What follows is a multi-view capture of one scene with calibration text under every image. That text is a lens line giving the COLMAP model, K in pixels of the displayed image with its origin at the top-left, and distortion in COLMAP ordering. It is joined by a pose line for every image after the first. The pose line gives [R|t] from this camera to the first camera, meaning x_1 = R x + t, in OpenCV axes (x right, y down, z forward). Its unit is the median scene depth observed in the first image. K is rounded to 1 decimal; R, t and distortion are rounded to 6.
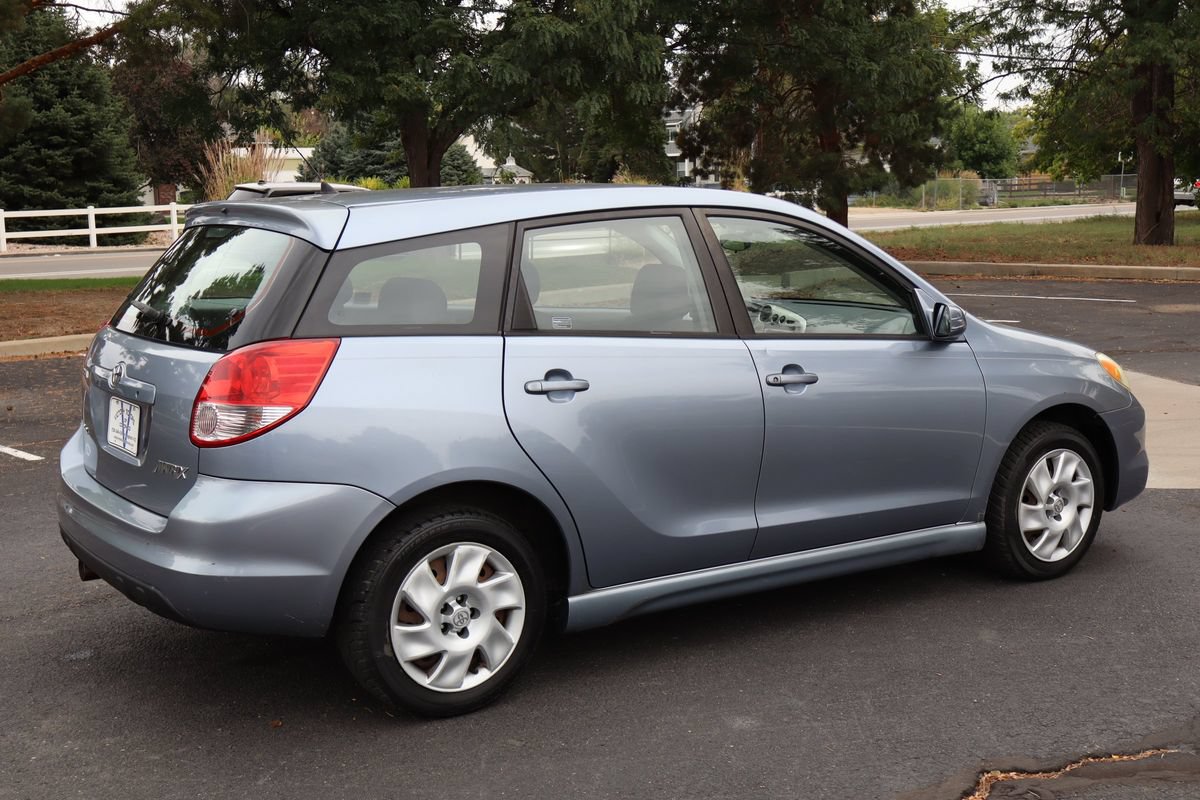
lens RADIAL K [[1517.4, 0, 648.2], [0, 1517.4, 399.8], [0, 0, 1]] dist [-0.011442, 0.036213]
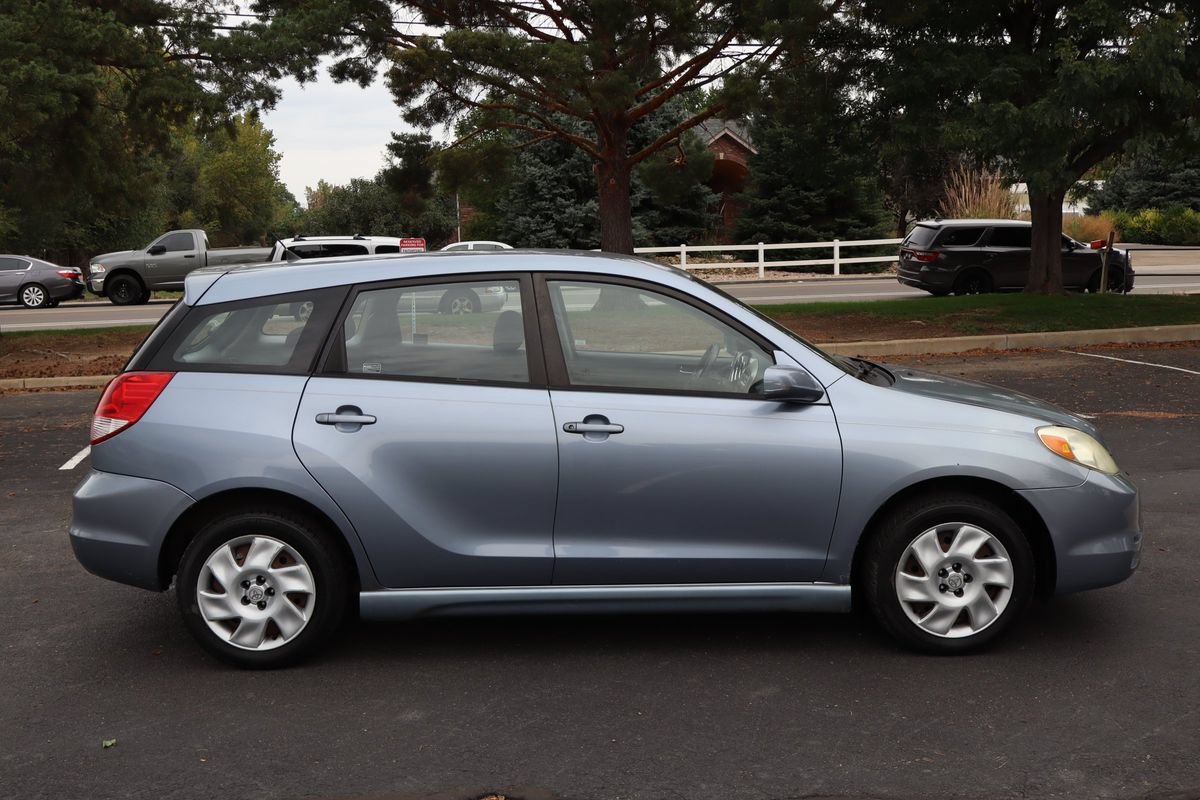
lens RADIAL K [[1409.1, 0, 622.9], [0, 1409.1, 400.5], [0, 0, 1]] dist [-0.000264, -0.011806]
pose [[0.826877, 0.062959, -0.558847, 0.604047], [-0.067928, 0.997619, 0.011885, -0.041893], [0.558265, 0.028134, 0.829186, 0.137235]]
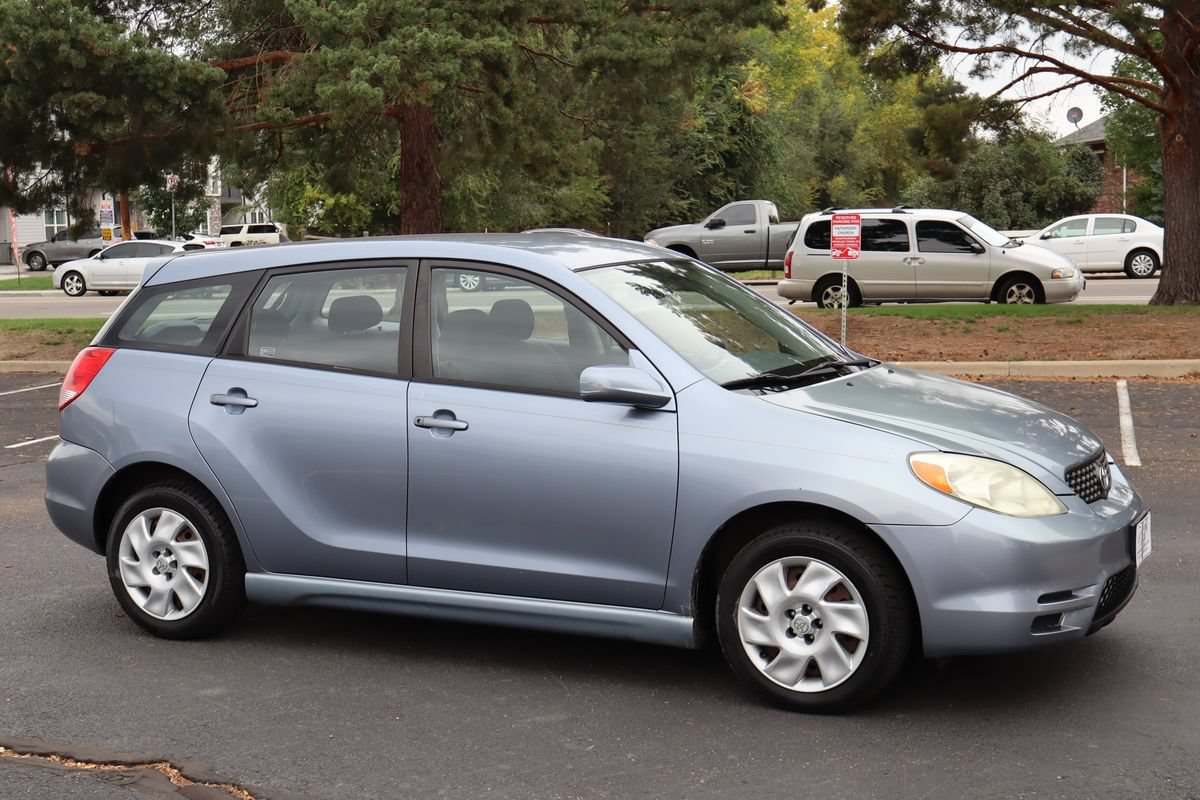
lens RADIAL K [[1769.5, 0, 600.0], [0, 1769.5, 400.0], [0, 0, 1]] dist [0.008883, 0.029608]
pose [[0.476446, 0.093325, -0.874237, 1.077187], [-0.106393, 0.993163, 0.048037, -0.088797], [0.872743, 0.070125, 0.483117, 0.438184]]
